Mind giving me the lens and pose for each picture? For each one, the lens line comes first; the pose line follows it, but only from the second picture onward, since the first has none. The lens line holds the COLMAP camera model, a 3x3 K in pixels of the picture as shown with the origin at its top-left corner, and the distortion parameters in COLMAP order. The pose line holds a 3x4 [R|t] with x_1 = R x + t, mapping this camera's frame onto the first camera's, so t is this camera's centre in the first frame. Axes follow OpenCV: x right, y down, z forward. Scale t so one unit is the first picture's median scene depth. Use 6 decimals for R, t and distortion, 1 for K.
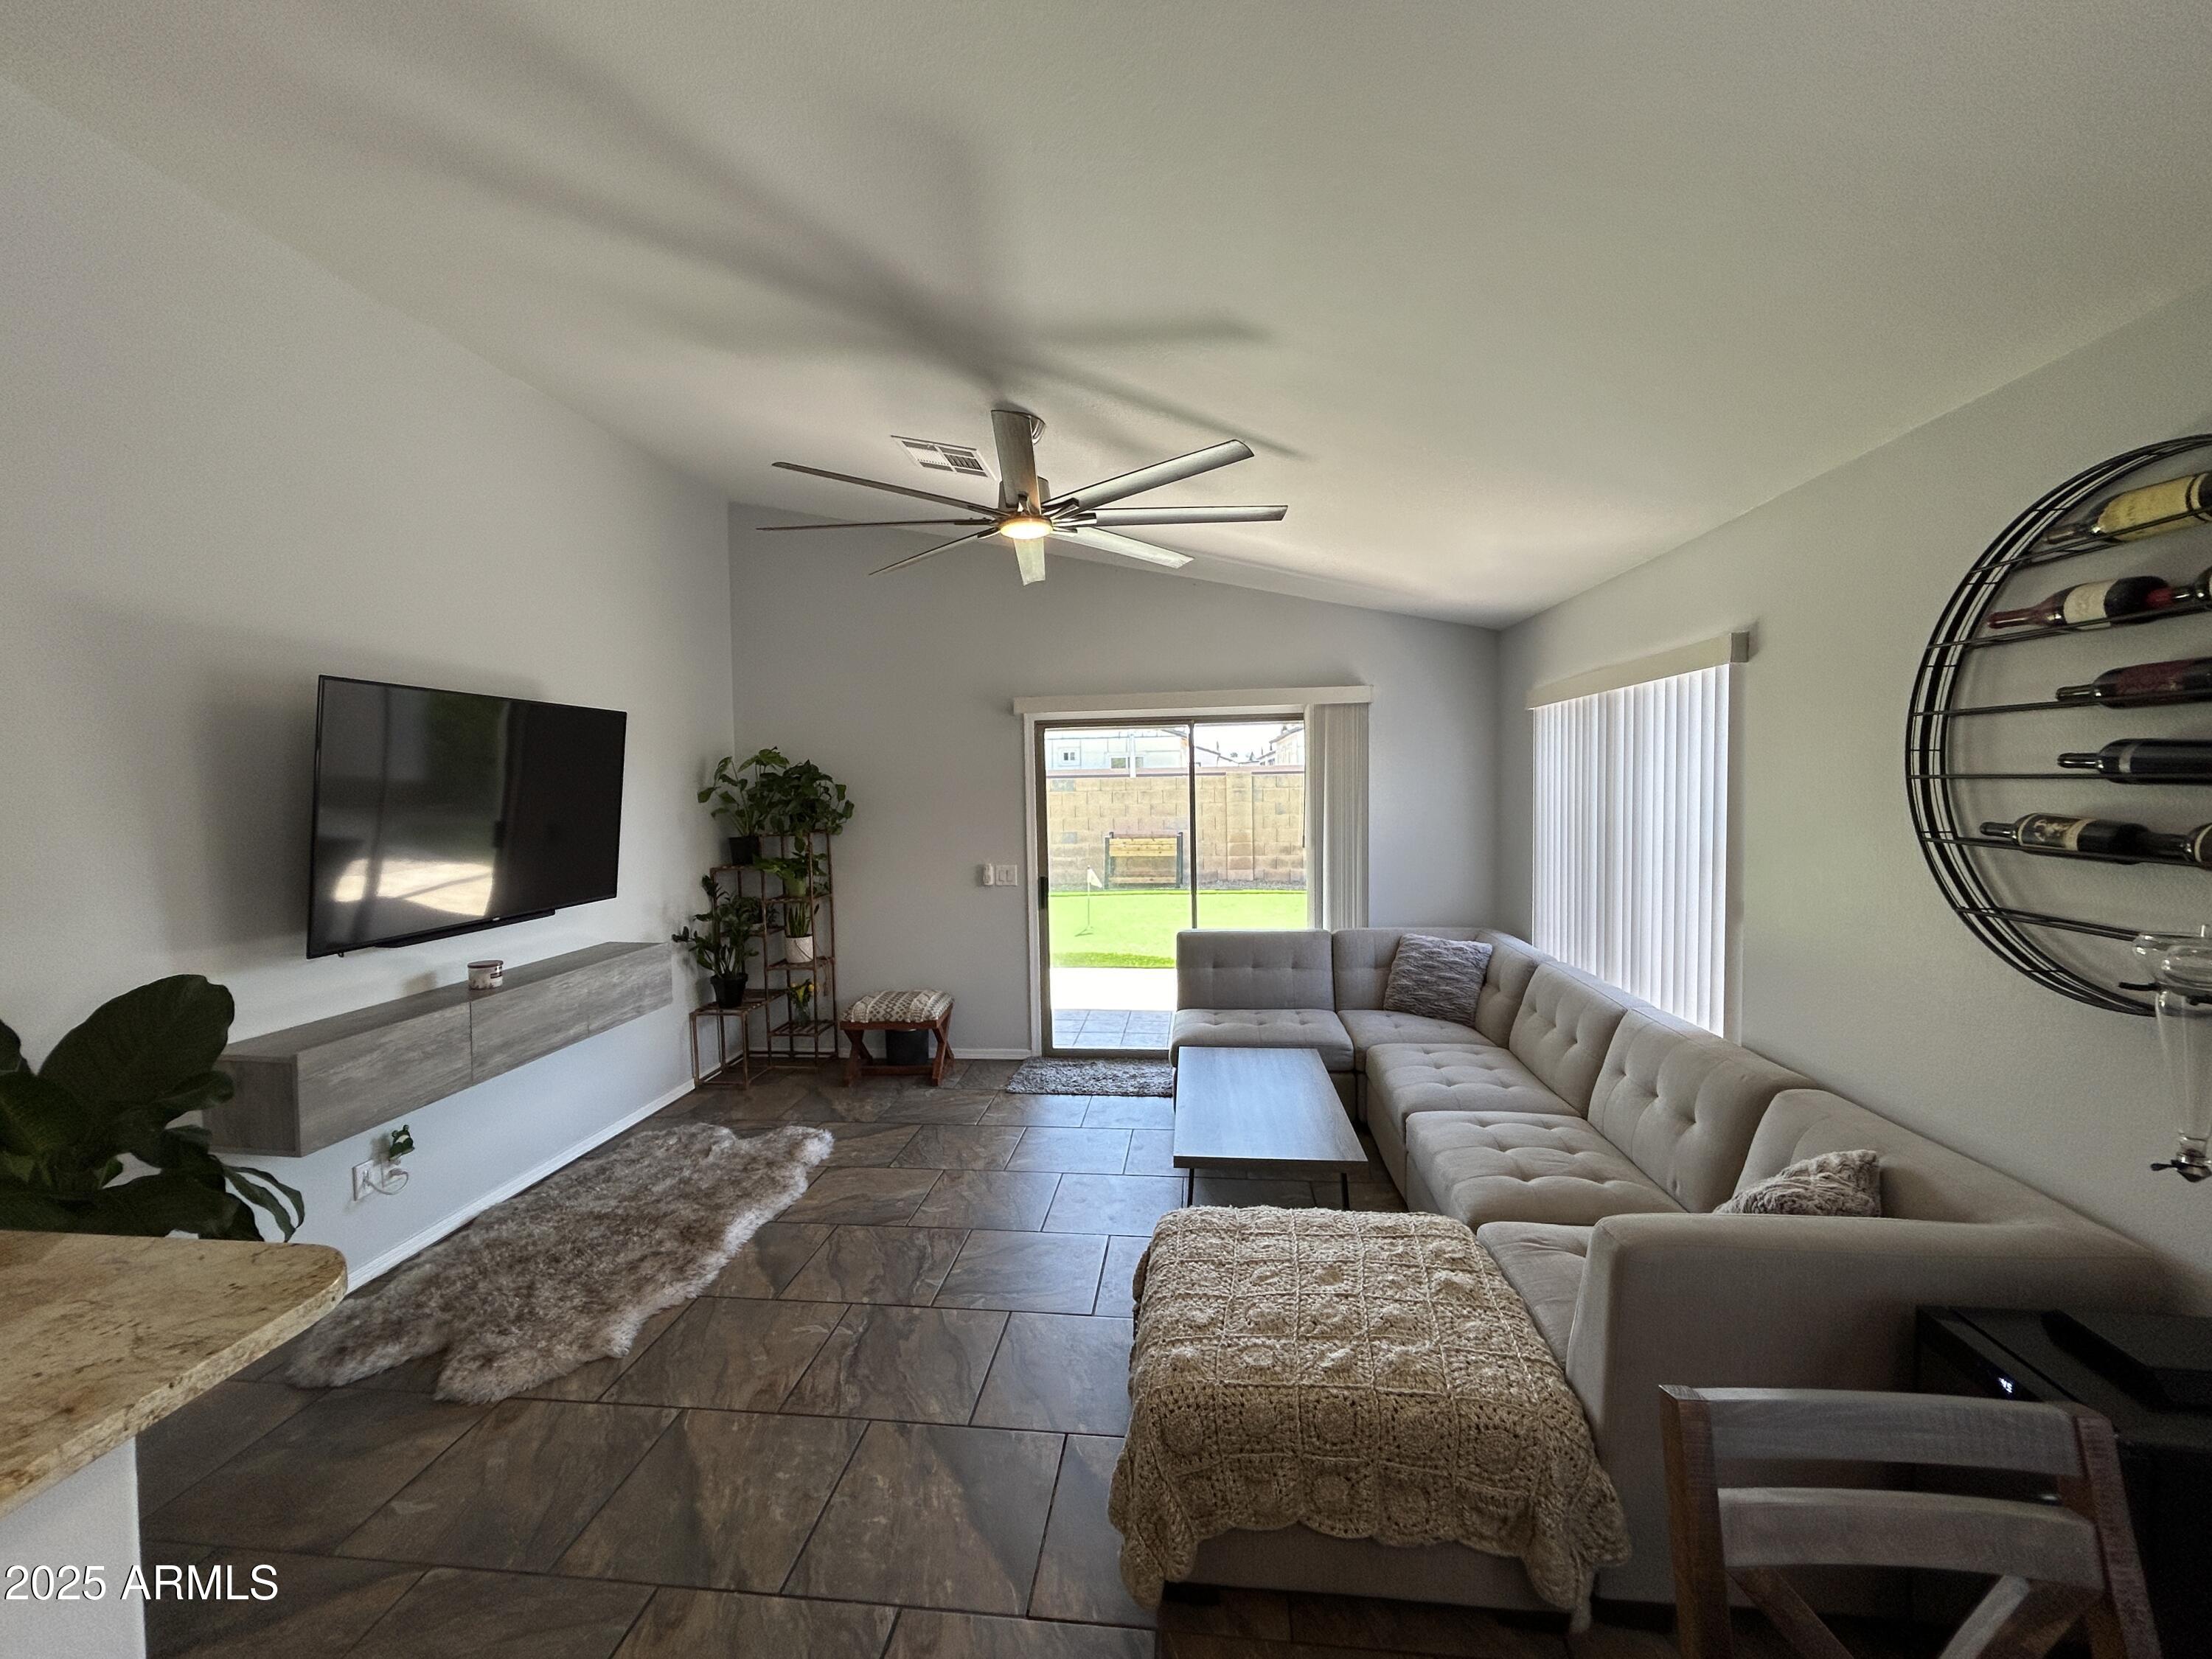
lens RADIAL K [[918.0, 0, 1101.7], [0, 918.0, 827.9], [0, 0, 1]] dist [-0.001026, -0.000709]
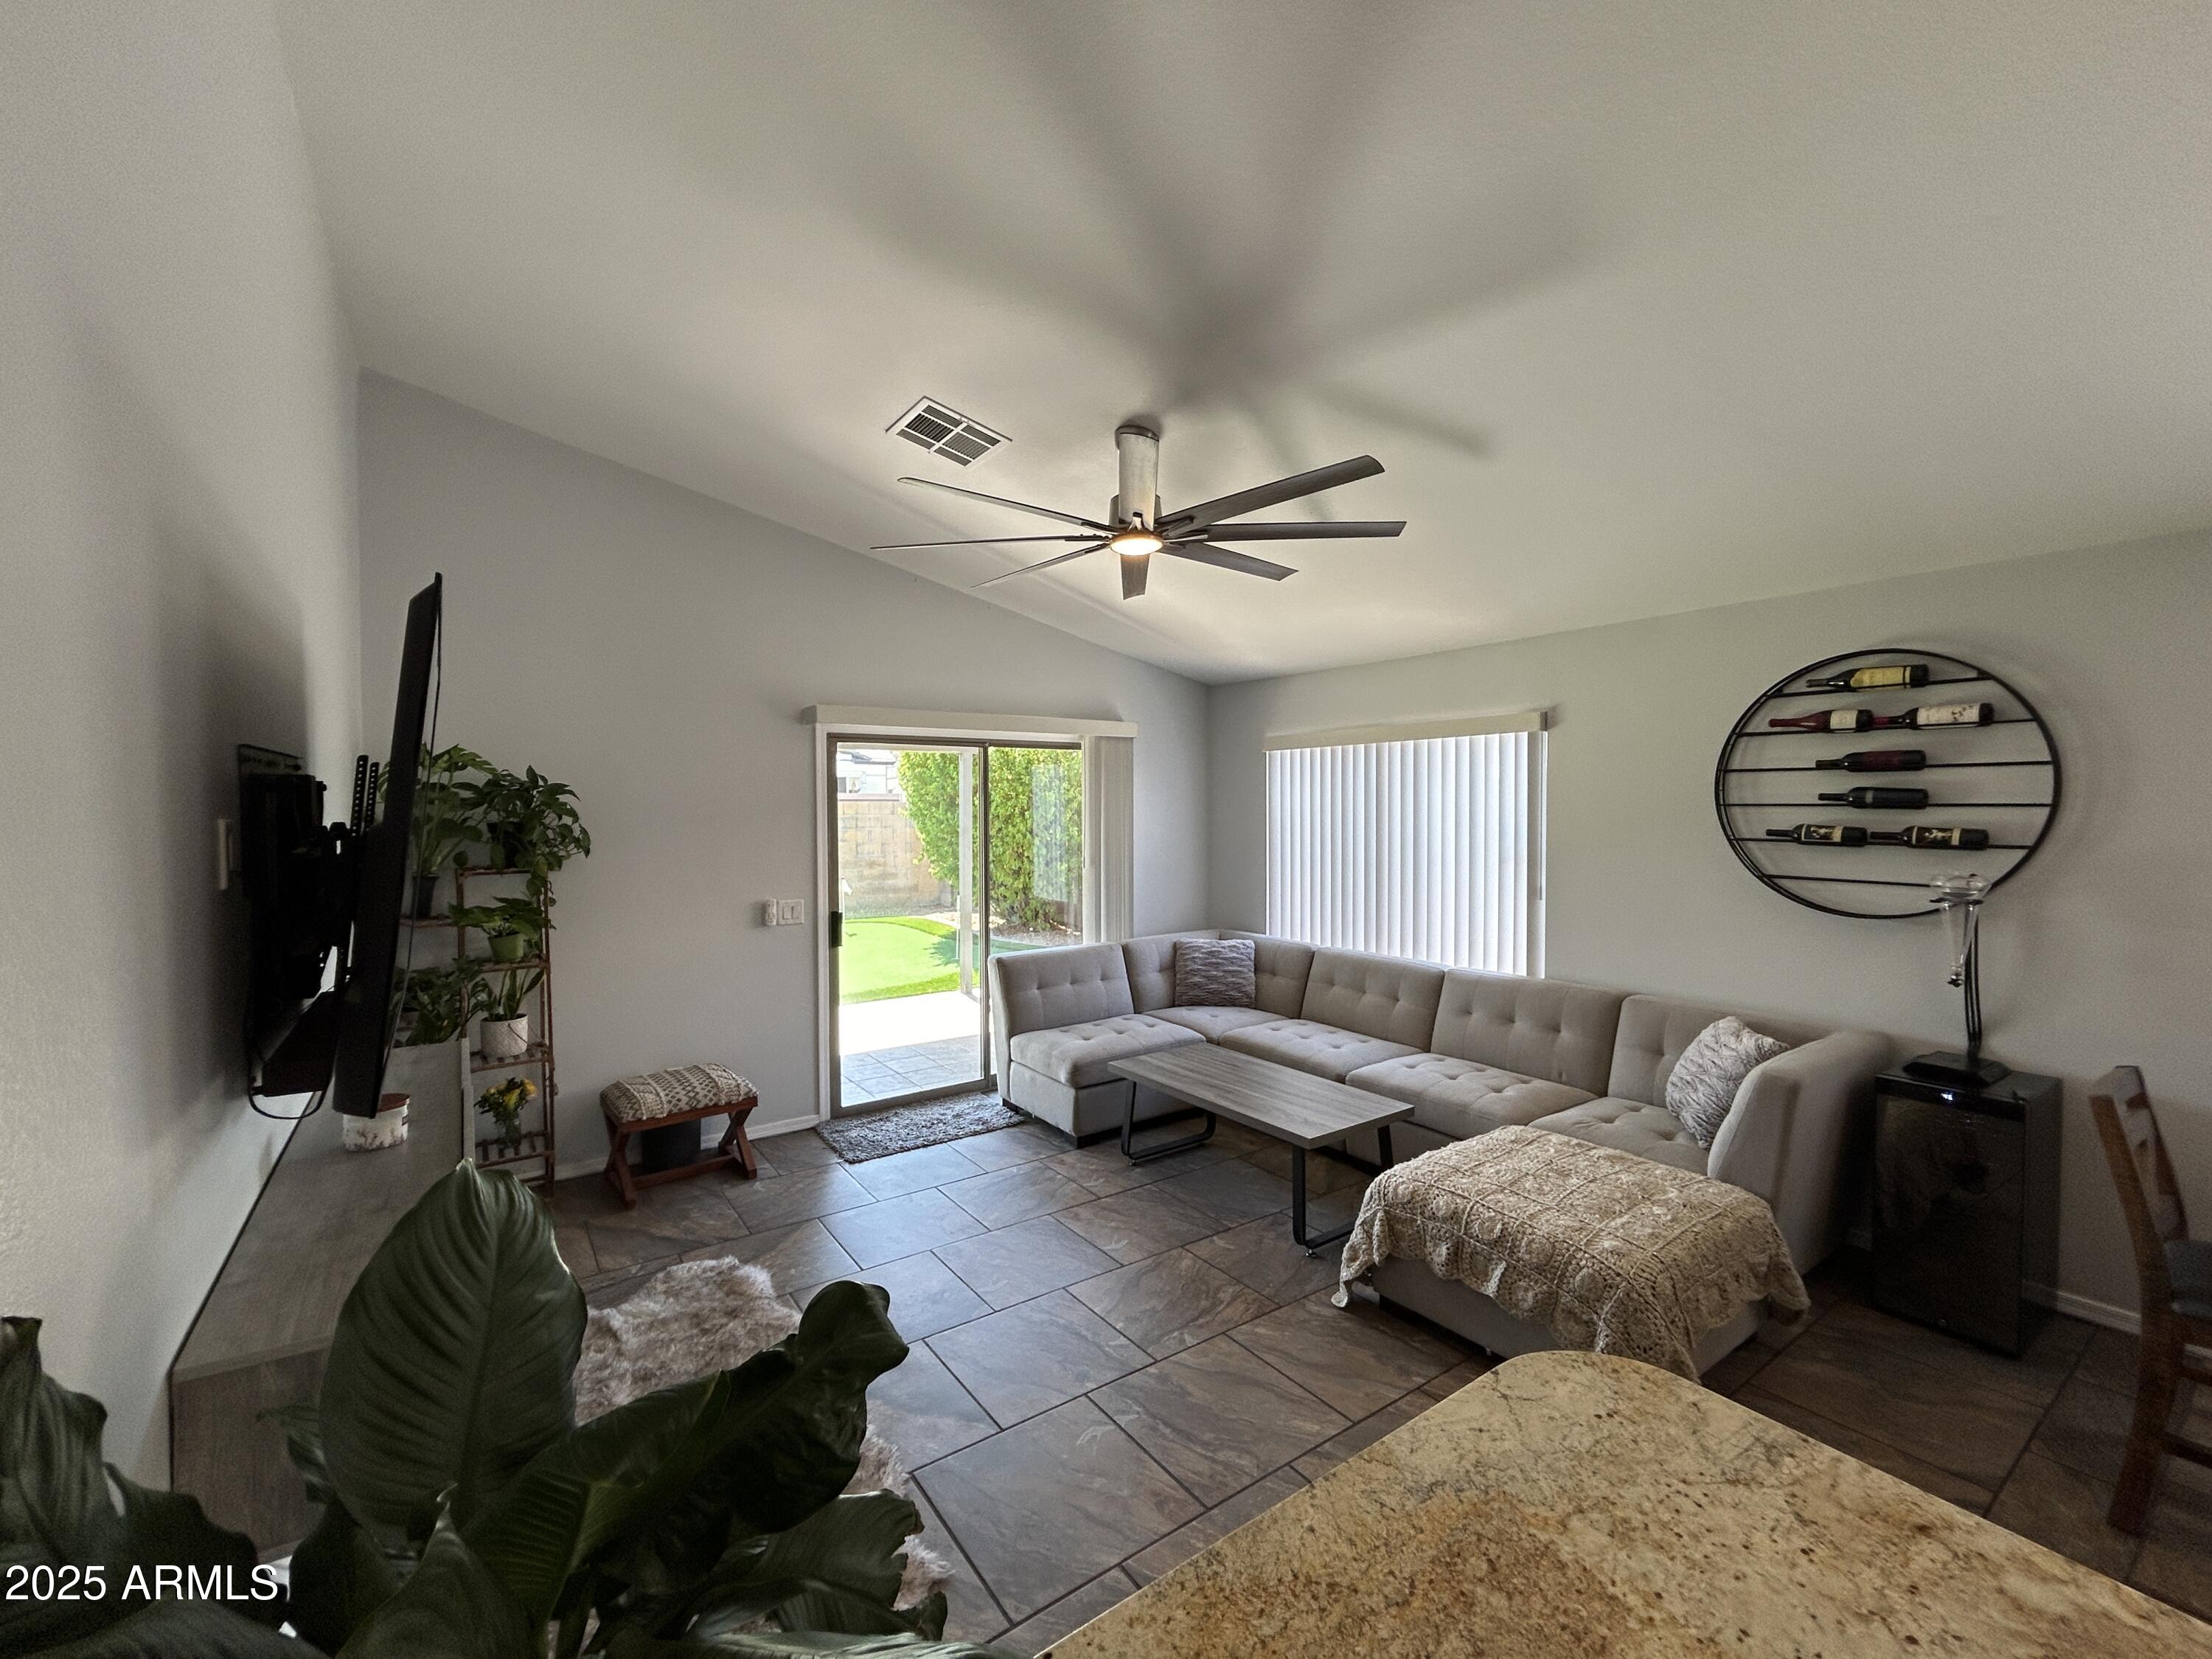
lens RADIAL K [[918.0, 0, 1101.7], [0, 918.0, 827.9], [0, 0, 1]] dist [-0.001026, -0.000709]
pose [[0.748540, -0.000077, 0.663090, -0.575840], [0.023601, 0.999370, -0.026525, 0.003903], [-0.662670, 0.035505, 0.748070, 0.220740]]
